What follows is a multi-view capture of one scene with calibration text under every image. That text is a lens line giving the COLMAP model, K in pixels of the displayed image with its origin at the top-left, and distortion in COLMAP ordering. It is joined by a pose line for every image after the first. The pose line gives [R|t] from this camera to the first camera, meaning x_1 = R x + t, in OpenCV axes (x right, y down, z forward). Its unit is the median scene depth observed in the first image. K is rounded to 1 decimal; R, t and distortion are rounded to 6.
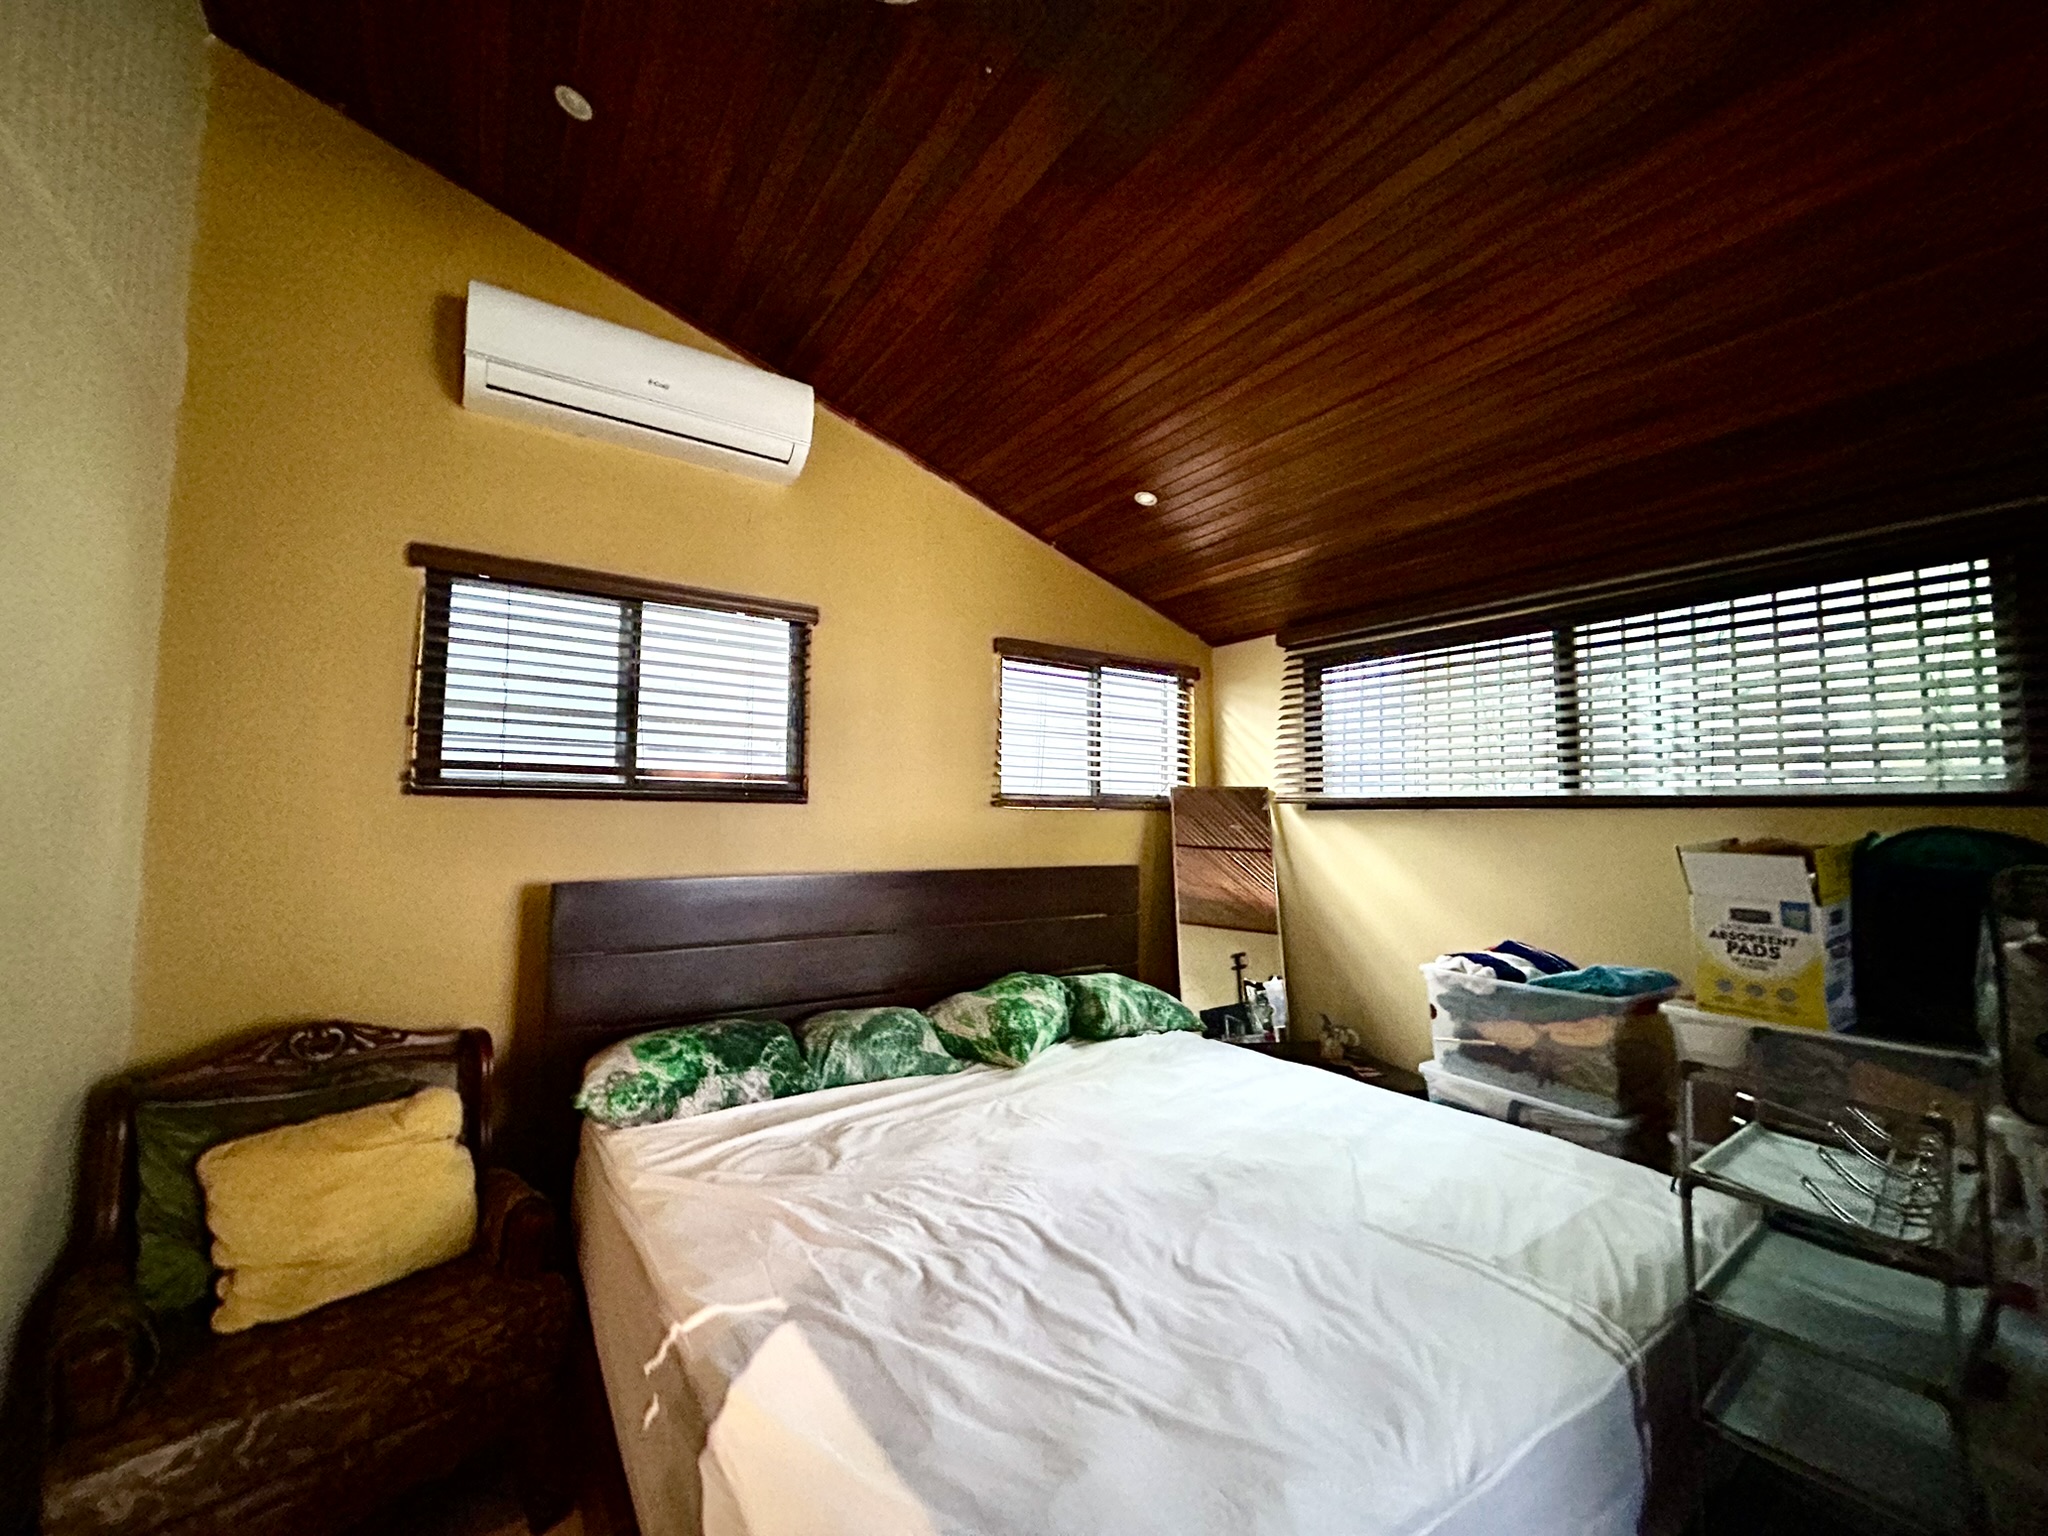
lens RADIAL K [[831.5, 0, 1018.1], [0, 831.5, 754.3], [0, 0, 1]] dist [-0.004592, 0.000331]
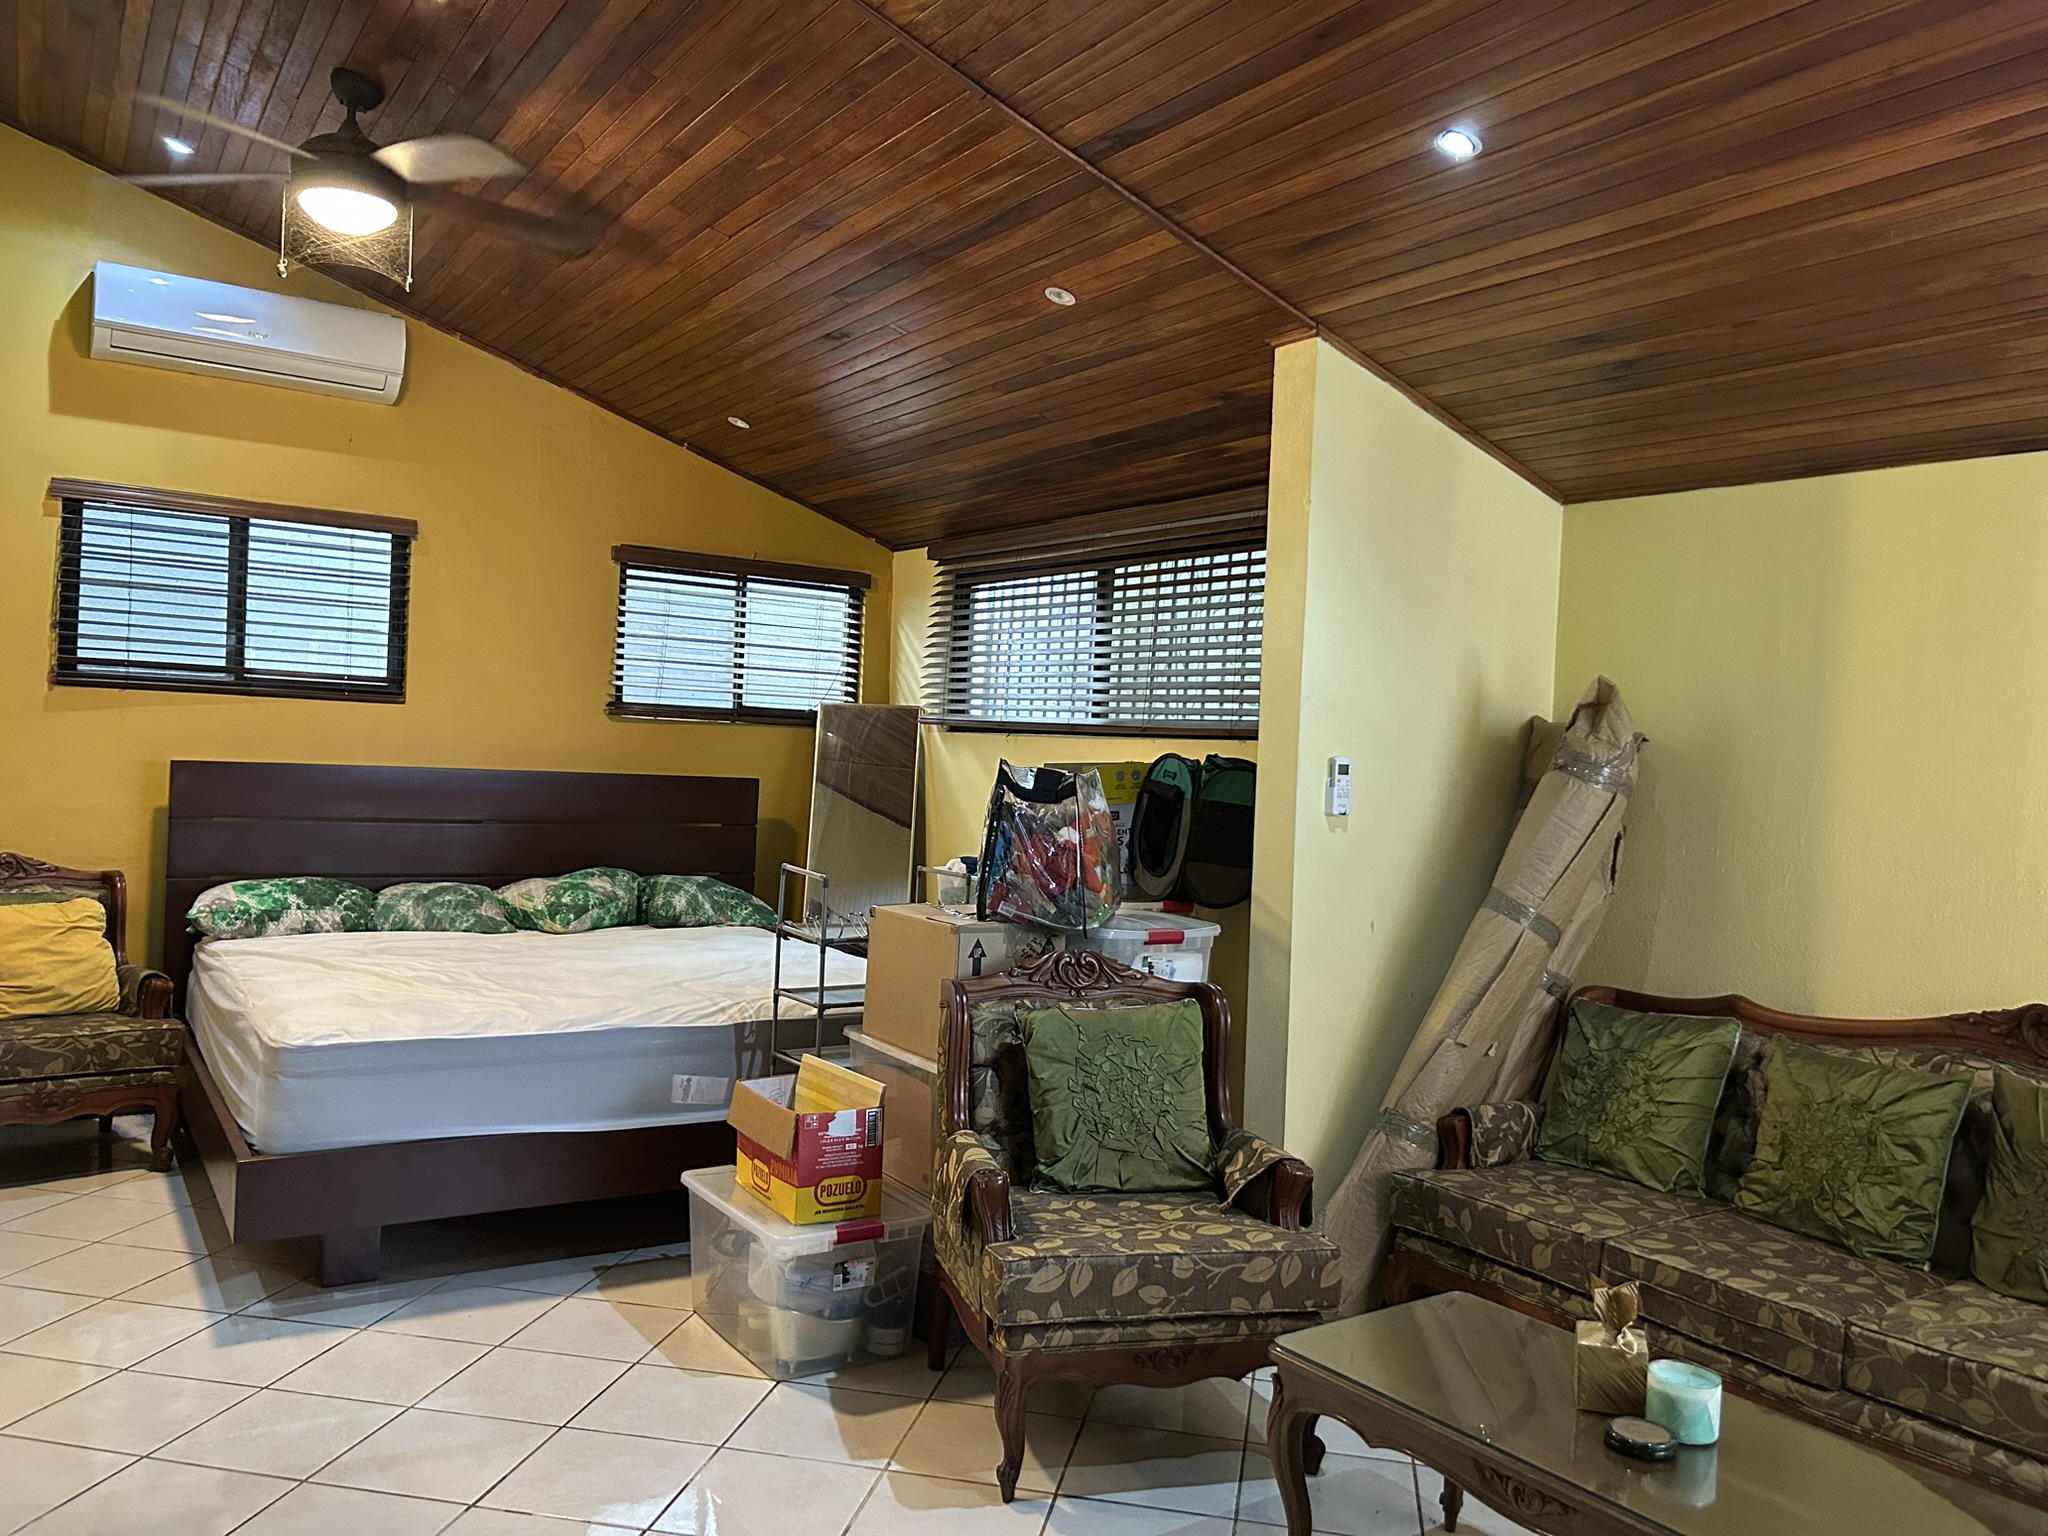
lens RADIAL K [[1512.6, 0, 1027.3], [0, 1512.6, 779.8], [0, 0, 1]] dist [-0.002799, -0.002402]
pose [[0.999261, 0.038410, -0.001313, 0.577413], [-0.038110, 0.994718, 0.095311, -0.064503], [0.004967, -0.095190, 0.995447, -0.993933]]
